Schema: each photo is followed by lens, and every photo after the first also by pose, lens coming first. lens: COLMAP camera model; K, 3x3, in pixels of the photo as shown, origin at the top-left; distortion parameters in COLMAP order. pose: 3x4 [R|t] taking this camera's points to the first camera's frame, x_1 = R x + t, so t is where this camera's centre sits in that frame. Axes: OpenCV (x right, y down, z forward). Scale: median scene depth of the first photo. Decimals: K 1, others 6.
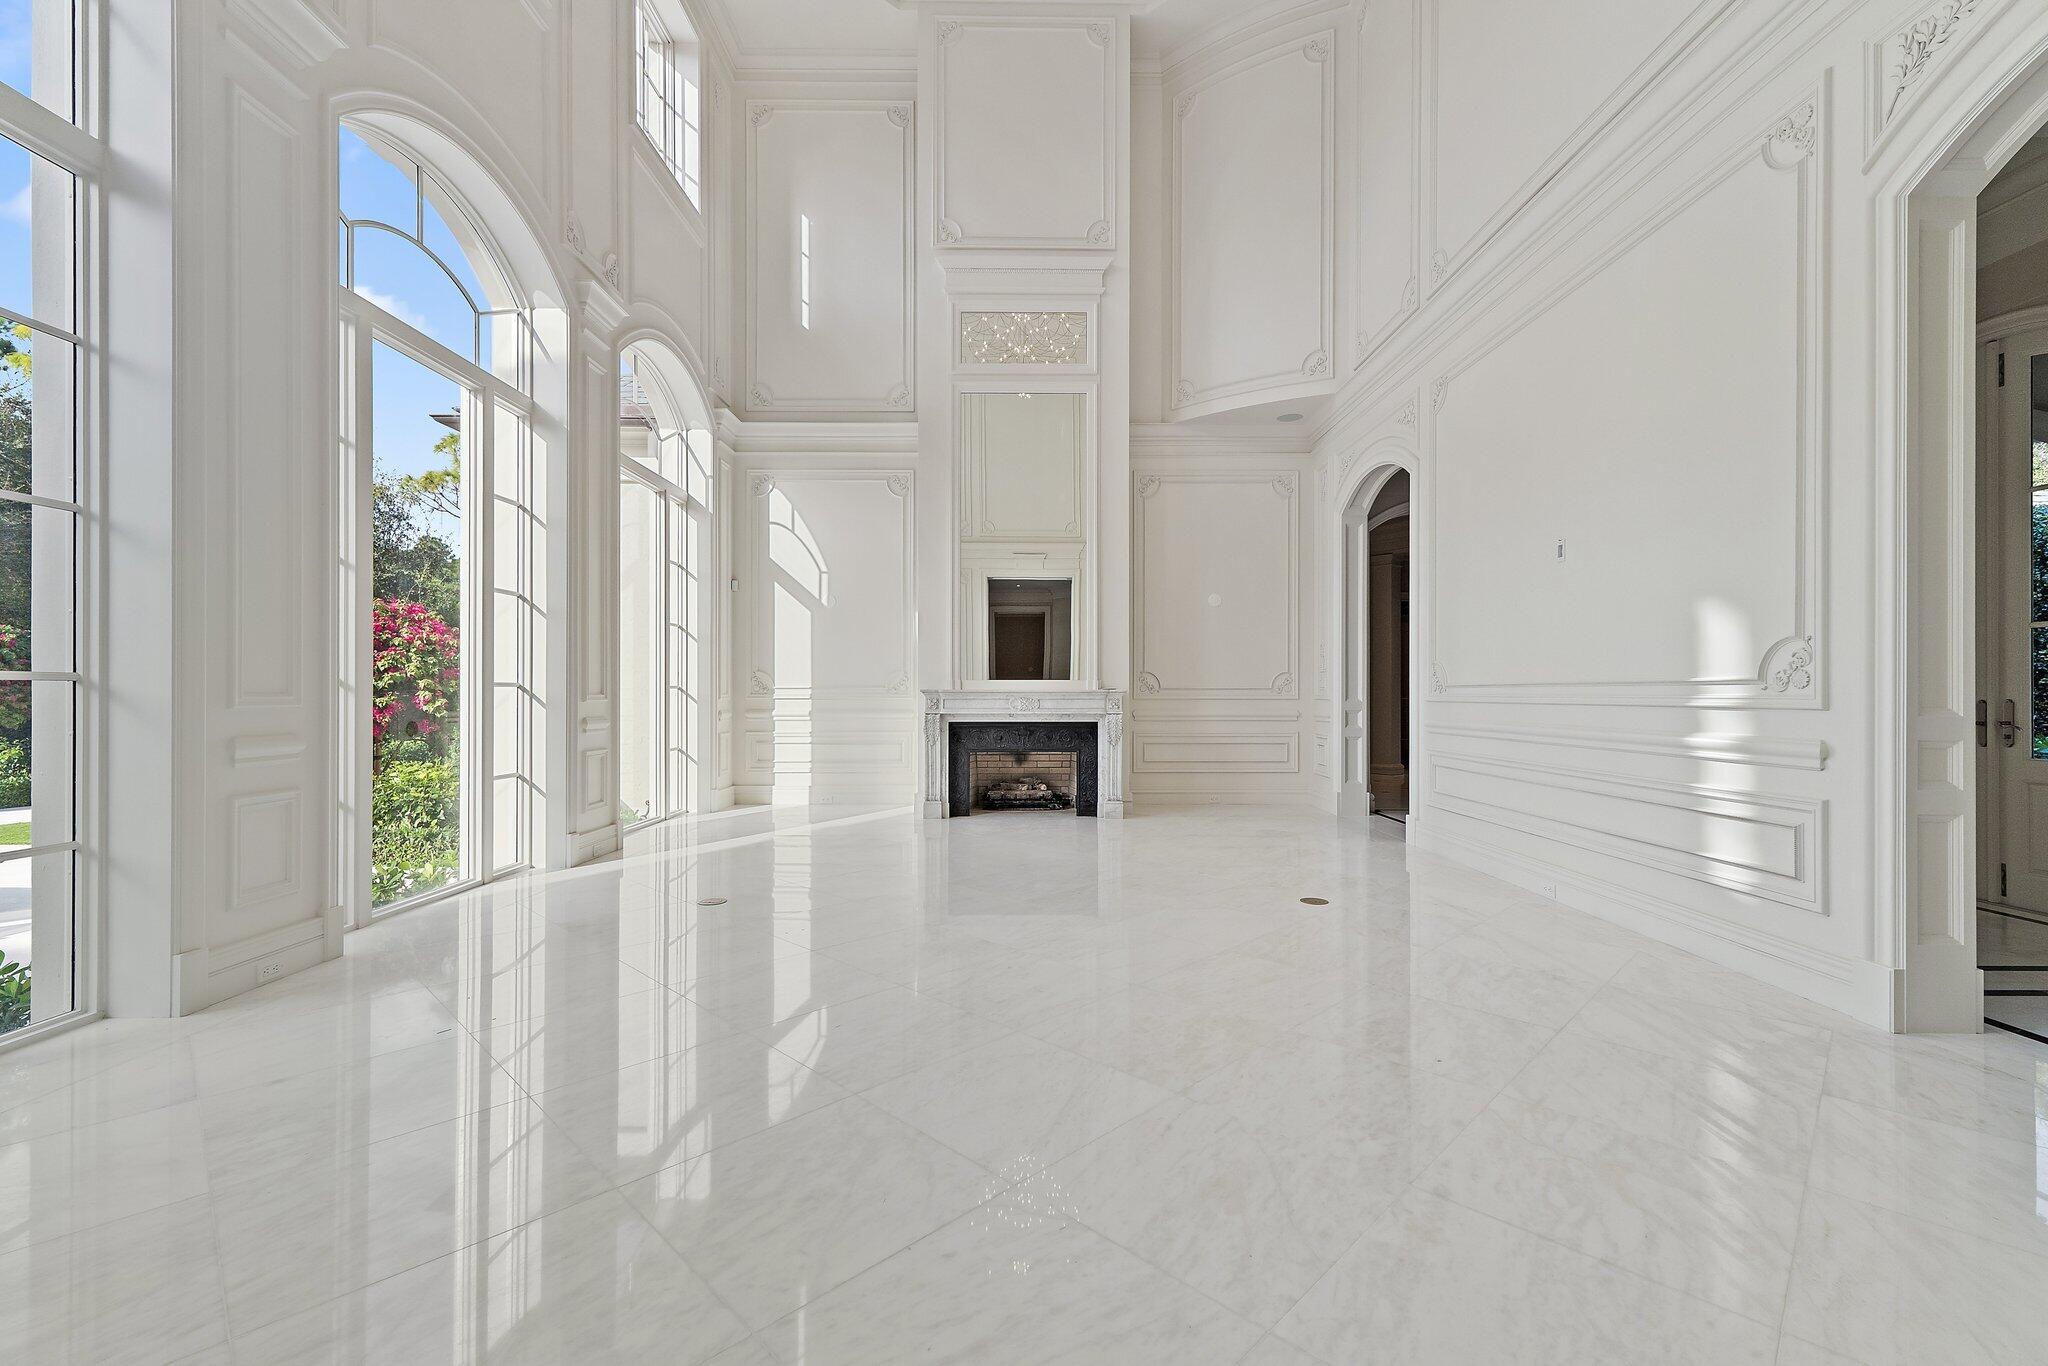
lens RADIAL K [[847.2, 0, 1033.7], [0, 847.2, 690.4], [0, 0, 1]] dist [0.008285, 0.000323]
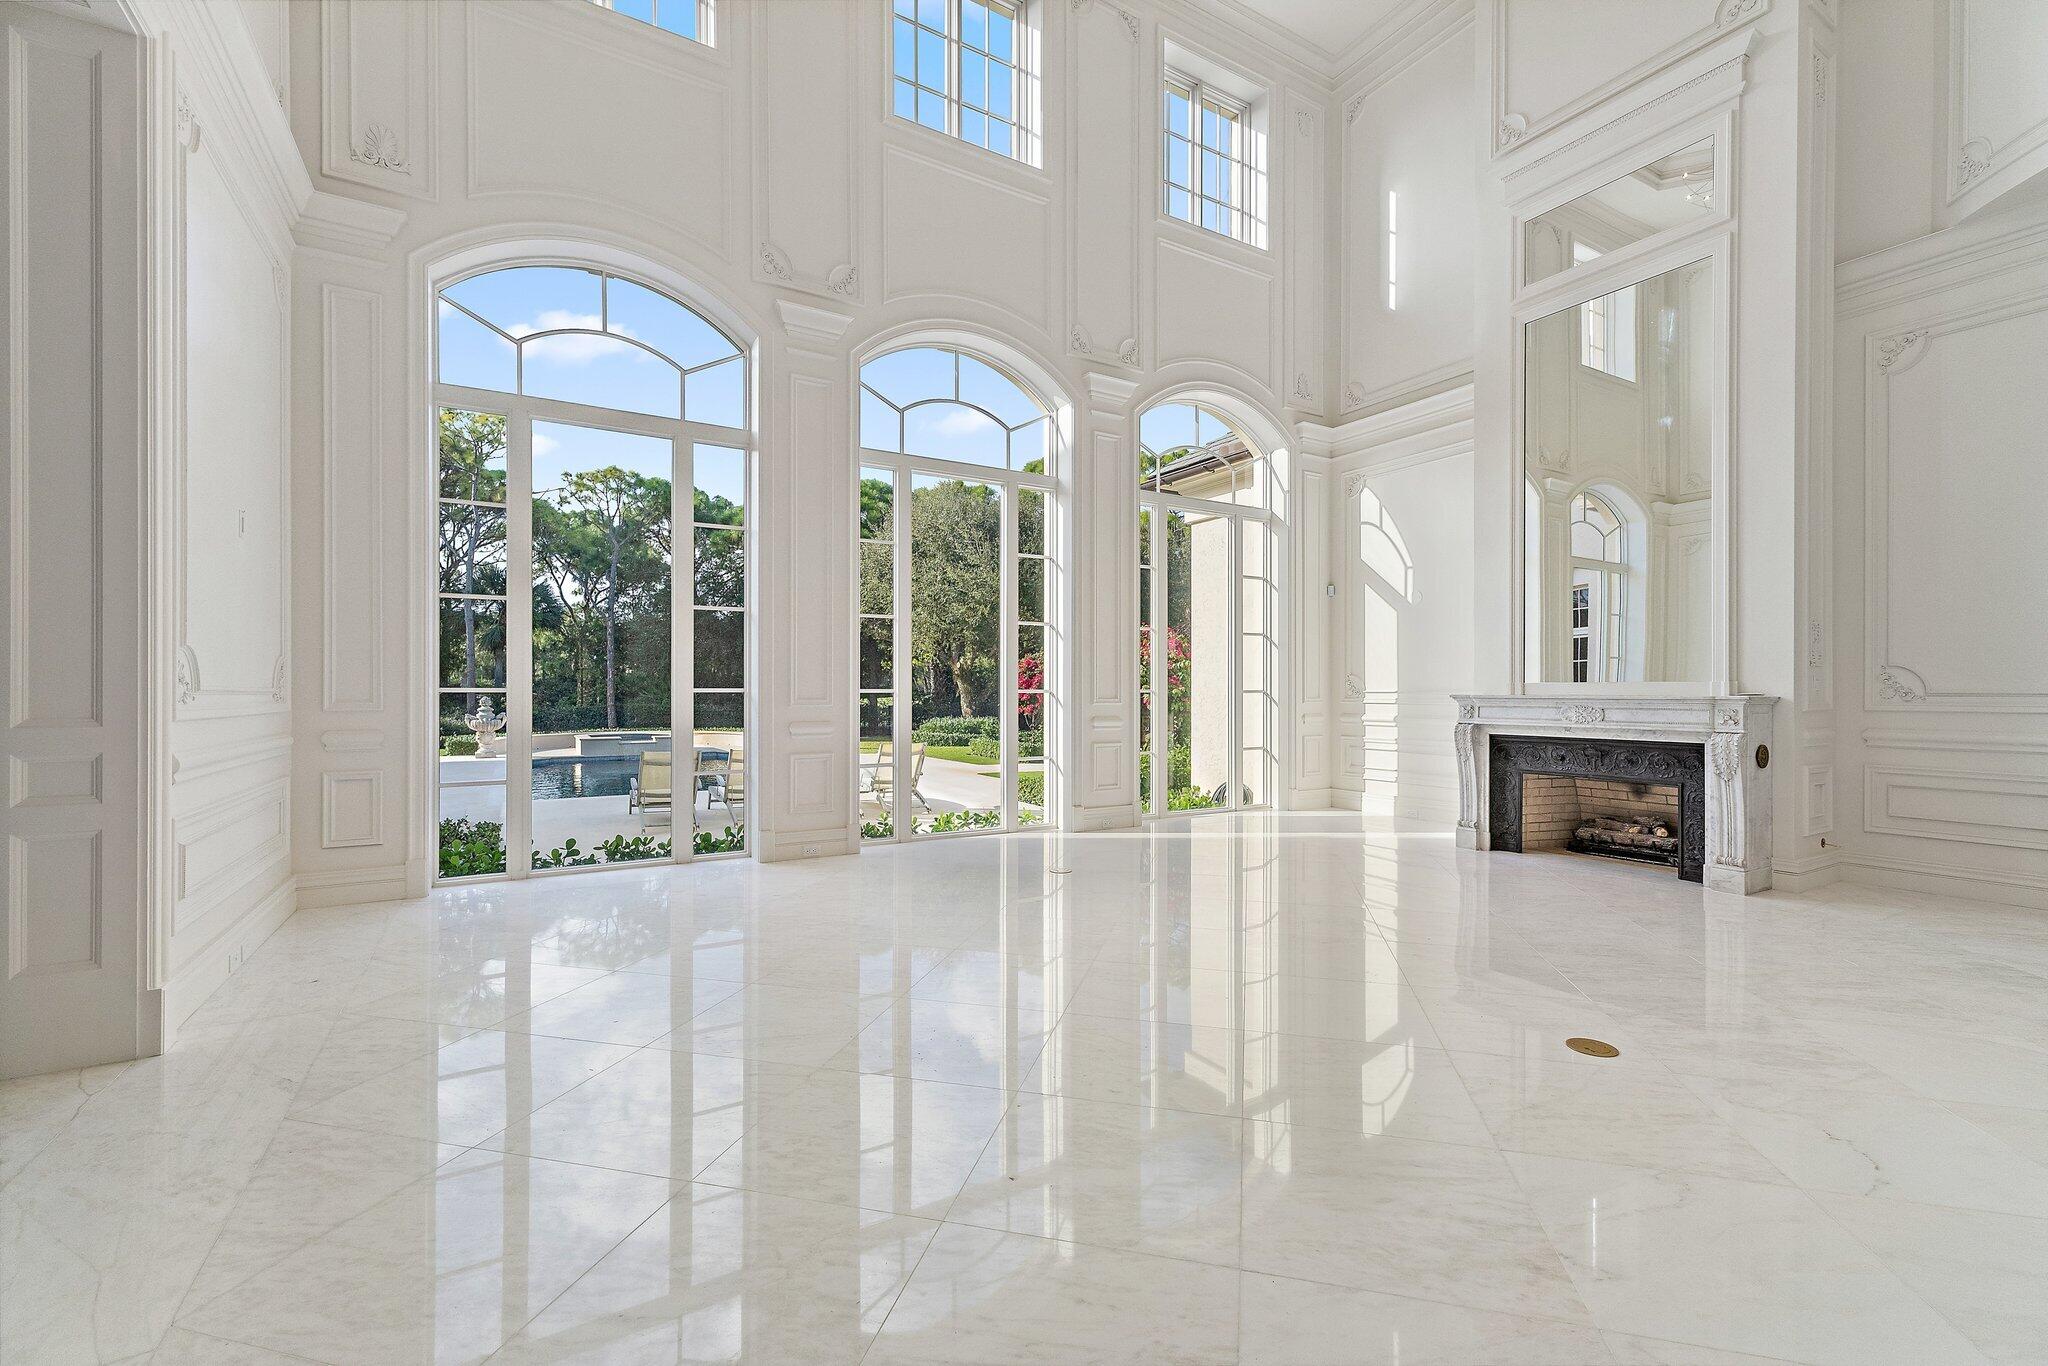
lens RADIAL K [[847.2, 0, 1037.9], [0, 847.2, 689.2], [0, 0, 1]] dist [0.008285, 0.000323]
pose [[0.520879, -0.003127, -0.853625, 0.360011], [0.001346, 0.999995, -0.002841, -0.004489], [0.853629, 0.000331, 0.520881, 0.189817]]
